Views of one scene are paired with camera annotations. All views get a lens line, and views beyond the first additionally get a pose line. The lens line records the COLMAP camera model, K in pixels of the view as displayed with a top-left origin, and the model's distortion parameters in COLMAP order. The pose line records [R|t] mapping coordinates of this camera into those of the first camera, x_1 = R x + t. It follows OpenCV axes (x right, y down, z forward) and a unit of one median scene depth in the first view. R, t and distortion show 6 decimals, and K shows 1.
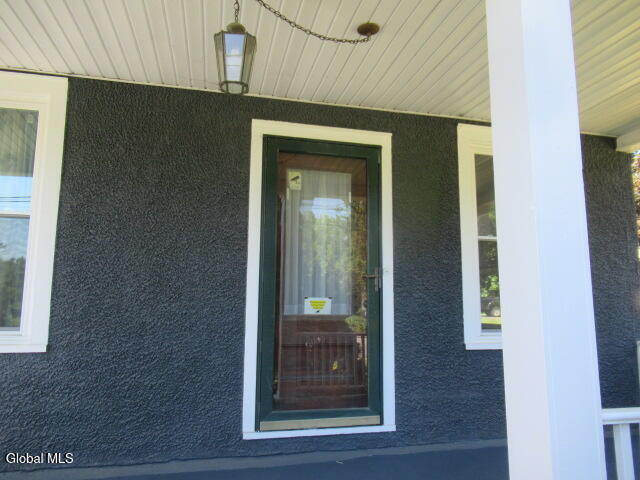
lens RADIAL K [[477.1, 0, 320.0], [0, 477.1, 240.0], [0, 0, 1]] dist [-0.008853, 0.004349]
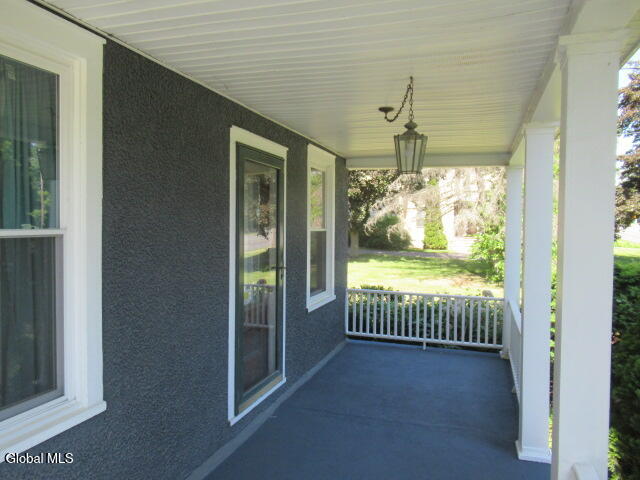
lens RADIAL K [[477.1, 0, 320.0], [0, 477.1, 240.0], [0, 0, 1]] dist [-0.008853, 0.004349]
pose [[0.530960, -0.030052, 0.846864, -0.887069], [-0.125512, 0.985559, 0.113667, -0.151069], [-0.838050, -0.166644, 0.519521, 0.284519]]
